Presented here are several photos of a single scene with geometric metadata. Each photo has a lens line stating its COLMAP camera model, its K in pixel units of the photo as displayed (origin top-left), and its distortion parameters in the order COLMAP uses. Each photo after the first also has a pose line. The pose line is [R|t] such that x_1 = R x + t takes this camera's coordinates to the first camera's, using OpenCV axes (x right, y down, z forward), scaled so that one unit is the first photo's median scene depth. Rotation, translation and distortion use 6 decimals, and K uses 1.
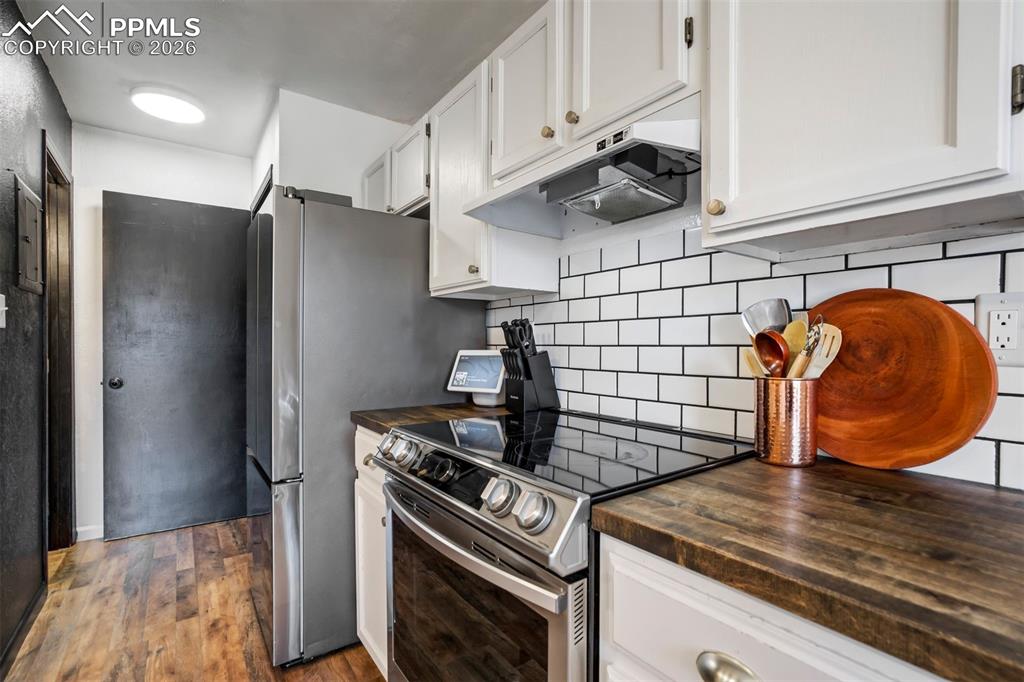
lens RADIAL K [[473.3, 0, 514.1], [0, 473.3, 344.1], [0, 0, 1]] dist [-0.029424, 0.013916]
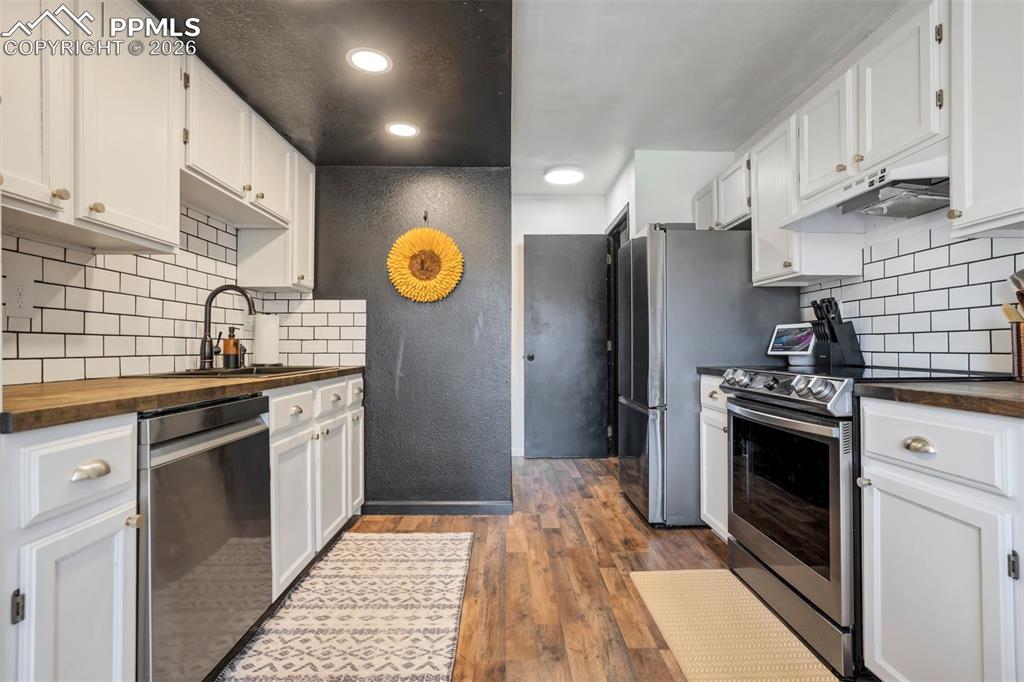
lens RADIAL K [[488.6, 0, 523.1], [0, 488.6, 337.9], [0, 0, 1]] dist [-0.031650, 0.020848]
pose [[0.827113, -0.012475, -0.561897, 0.069208], [0.004213, 0.999863, -0.015997, 0.078833], [0.562020, 0.010863, 0.827052, -0.611047]]
